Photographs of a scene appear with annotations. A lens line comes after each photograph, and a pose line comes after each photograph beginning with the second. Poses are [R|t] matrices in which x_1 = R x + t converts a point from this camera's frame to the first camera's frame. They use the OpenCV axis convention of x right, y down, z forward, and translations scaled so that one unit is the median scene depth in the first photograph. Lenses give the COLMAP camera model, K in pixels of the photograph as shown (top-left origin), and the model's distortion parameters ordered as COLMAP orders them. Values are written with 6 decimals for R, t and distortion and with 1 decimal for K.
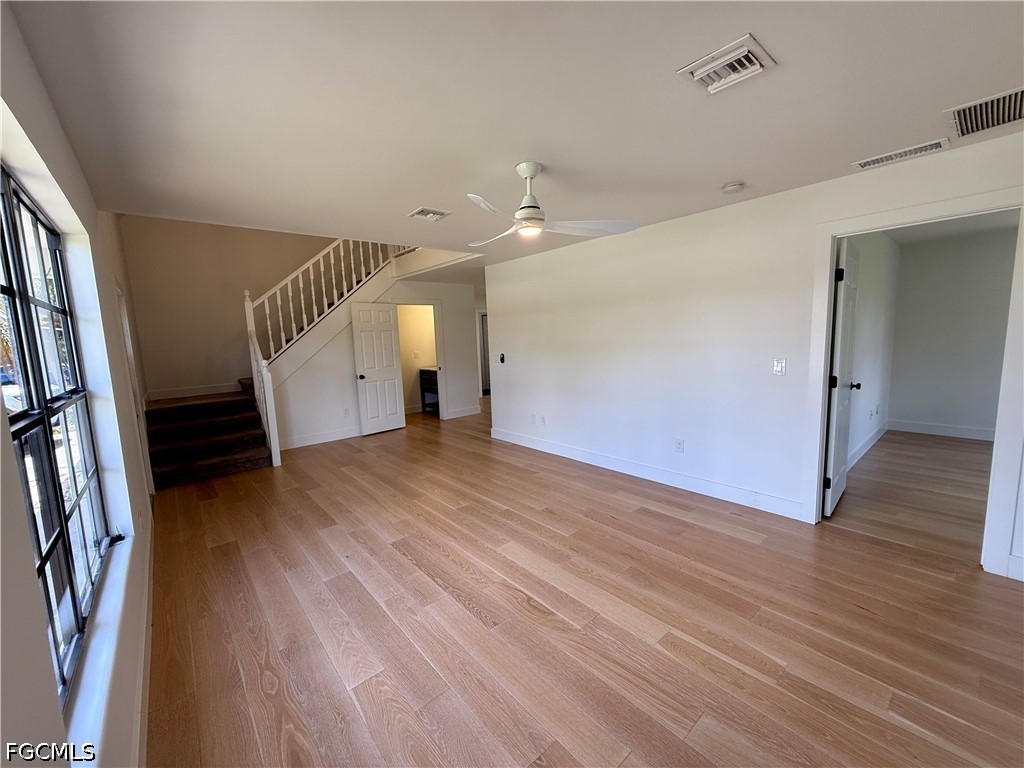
lens RADIAL K [[409.4, 0, 509.1], [0, 409.4, 385.4], [0, 0, 1]] dist [0.001715, -0.000023]
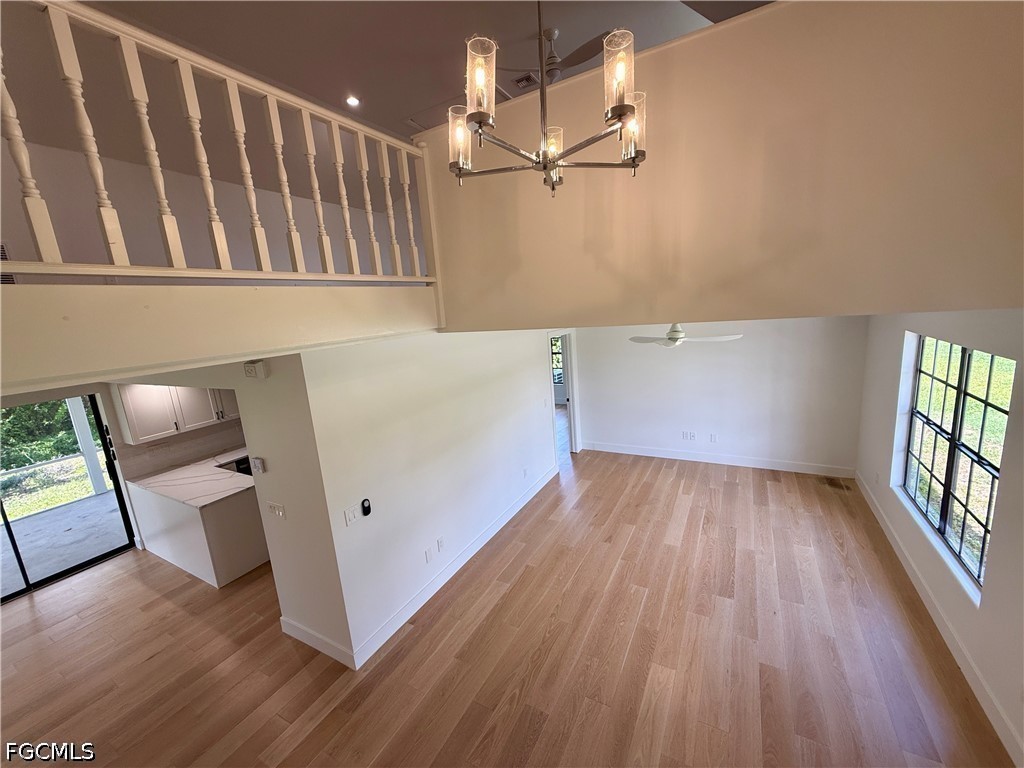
lens RADIAL K [[409.4, 0, 510.9], [0, 409.4, 384.2], [0, 0, 1]] dist [0.001715, -0.000023]
pose [[-0.344114, -0.112230, 0.932196, -1.056175], [0.206257, 0.959544, 0.191661, -0.531179], [-0.915993, 0.258225, -0.307044, 1.724985]]
